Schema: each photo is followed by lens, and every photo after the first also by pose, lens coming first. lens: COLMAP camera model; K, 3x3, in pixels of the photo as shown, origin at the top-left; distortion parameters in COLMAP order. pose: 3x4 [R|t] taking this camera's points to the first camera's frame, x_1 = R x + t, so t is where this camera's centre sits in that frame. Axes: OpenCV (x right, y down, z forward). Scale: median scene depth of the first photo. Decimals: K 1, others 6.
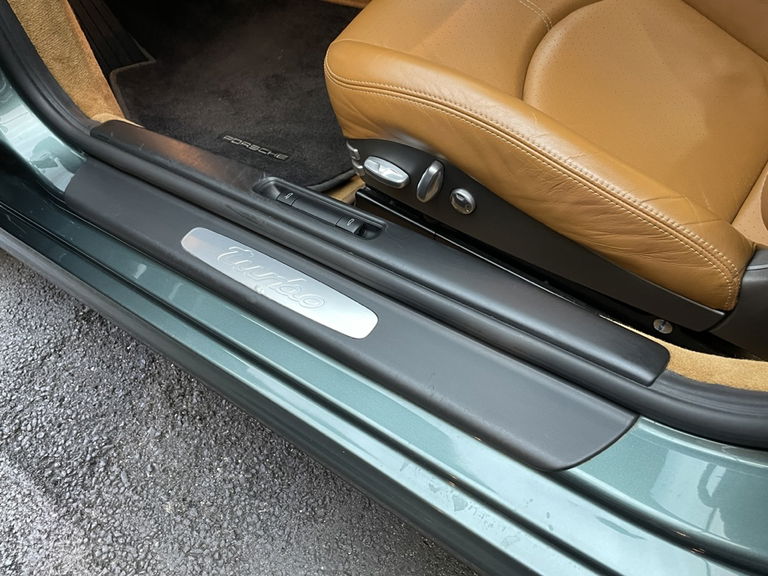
lens RADIAL K [[647.8, 0, 379.7], [0, 647.8, 281.2], [0, 0, 1]] dist [0.076954, -0.100501]
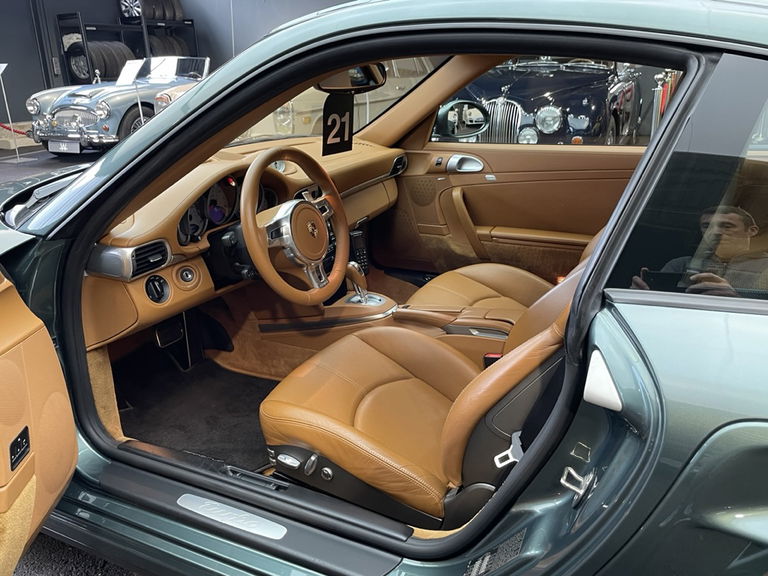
lens RADIAL K [[647.8, 0, 381.4], [0, 647.8, 281.8], [0, 0, 1]] dist [0.076954, -0.100501]
pose [[0.976353, 0.054290, 0.209253, -0.173298], [0.055998, 0.871401, -0.487365, 0.370550], [-0.208803, 0.487558, 0.847755, -1.118123]]
